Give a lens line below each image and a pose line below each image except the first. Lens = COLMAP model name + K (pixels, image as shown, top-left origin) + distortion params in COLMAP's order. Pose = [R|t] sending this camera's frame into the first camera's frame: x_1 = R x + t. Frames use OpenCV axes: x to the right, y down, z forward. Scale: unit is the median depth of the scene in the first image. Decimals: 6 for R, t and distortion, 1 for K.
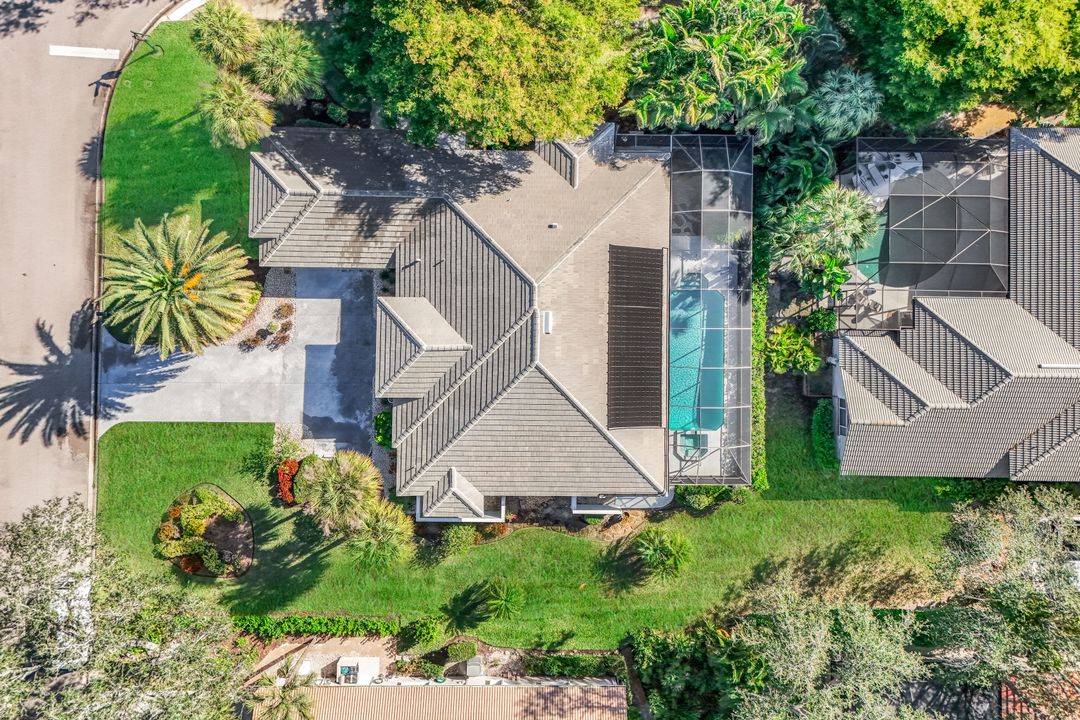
lens RADIAL K [[811.6, 0, 541.1], [0, 811.6, 317.4], [0, 0, 1]] dist [0.071437, -0.055690]
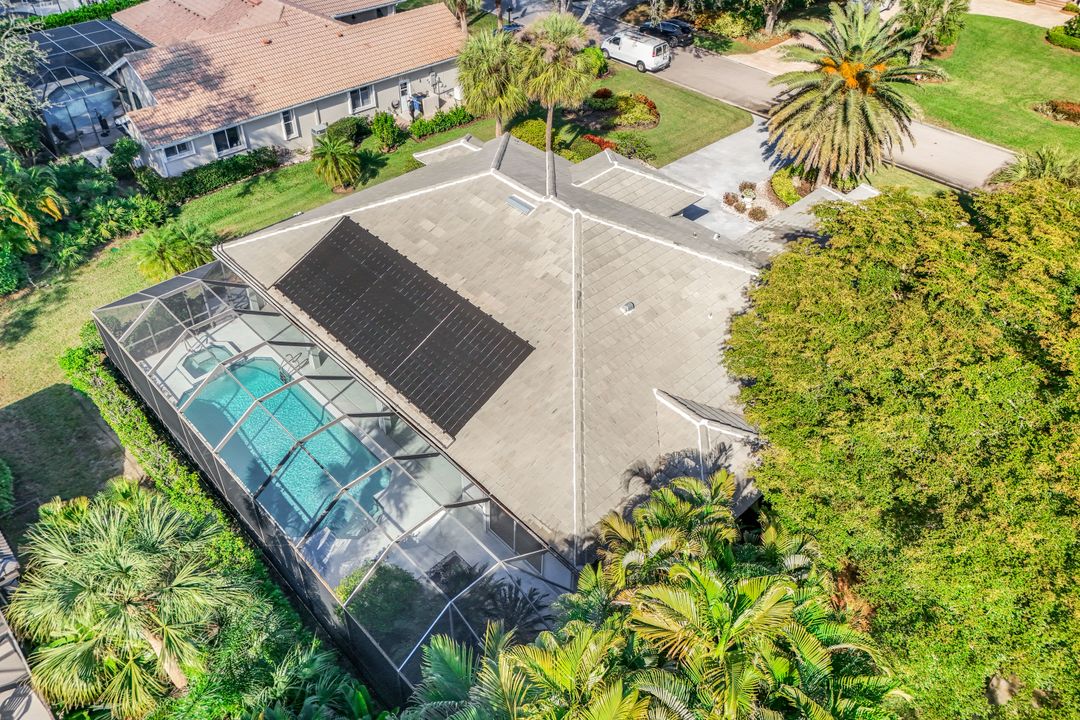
lens RADIAL K [[811.6, 0, 541.1], [0, 811.6, 317.4], [0, 0, 1]] dist [0.071437, -0.055690]
pose [[-0.706699, 0.380760, -0.596321, 0.387205], [-0.707183, -0.405929, 0.578890, -0.387819], [-0.021646, 0.830809, 0.556136, 0.659976]]
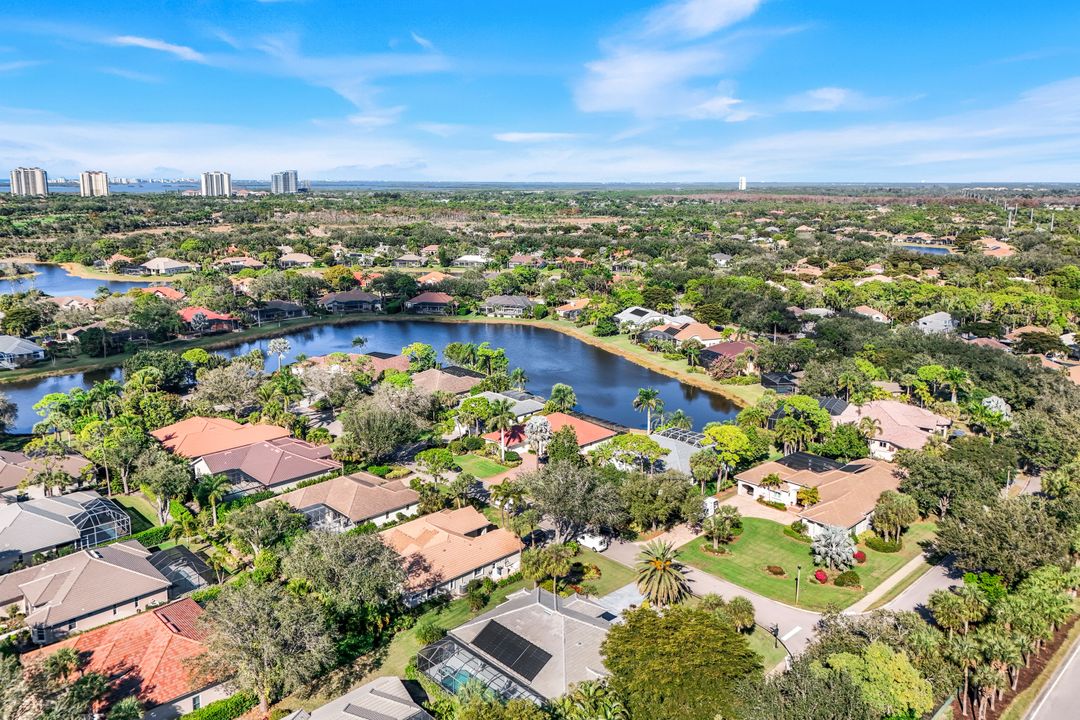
lens RADIAL K [[811.6, 0, 541.1], [0, 811.6, 317.4], [0, 0, 1]] dist [0.071437, -0.055690]
pose [[-0.704651, 0.065748, -0.706501, 1.420153], [-0.709554, -0.064974, 0.701649, -1.377143], [0.000228, 0.995719, 0.092436, -0.003879]]
